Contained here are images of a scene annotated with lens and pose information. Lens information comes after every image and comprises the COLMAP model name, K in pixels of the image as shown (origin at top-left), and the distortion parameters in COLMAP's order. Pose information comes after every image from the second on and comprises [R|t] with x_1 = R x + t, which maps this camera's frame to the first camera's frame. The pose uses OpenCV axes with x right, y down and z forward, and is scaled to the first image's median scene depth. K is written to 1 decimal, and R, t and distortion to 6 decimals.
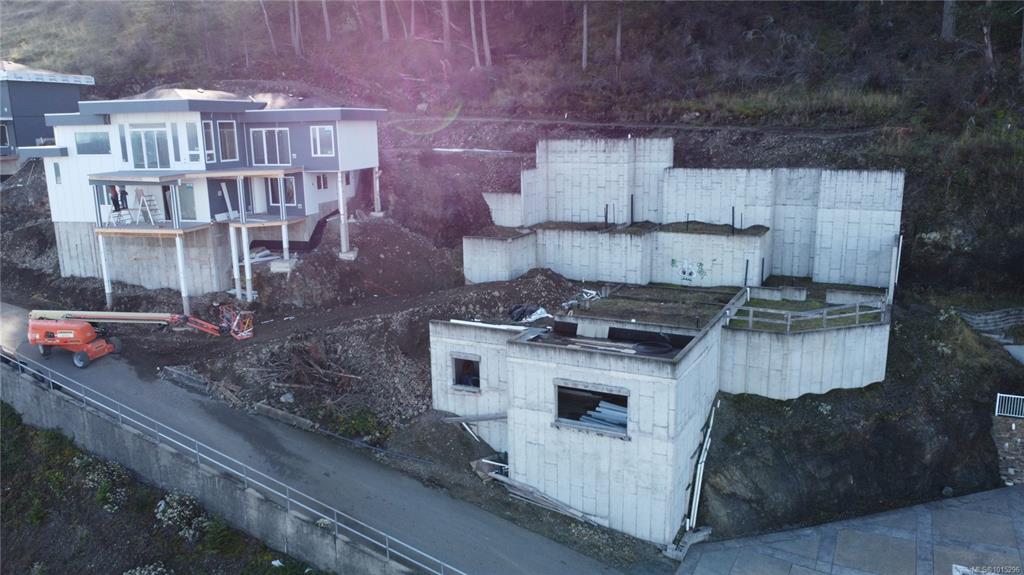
lens RADIAL K [[769.9, 0, 496.0], [0, 769.9, 290.8], [0, 0, 1]] dist [0.003756, -0.005375]
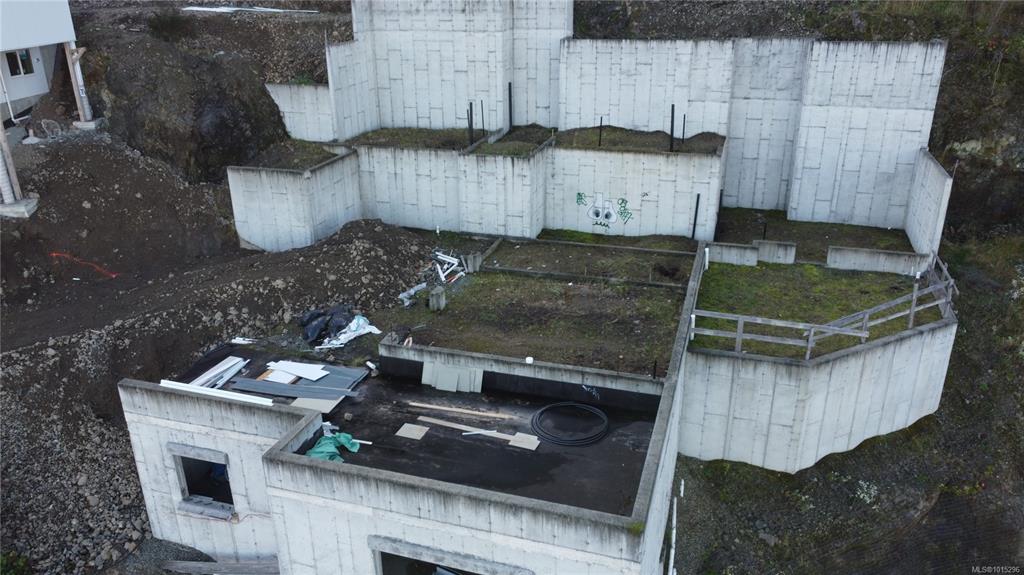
lens RADIAL K [[769.9, 0, 496.0], [0, 769.9, 290.8], [0, 0, 1]] dist [0.003756, -0.005375]
pose [[0.985328, -0.063224, 0.158527, 0.062501], [0.034496, 0.983460, 0.177811, -0.079927], [-0.167147, -0.169734, 0.971212, 0.411647]]
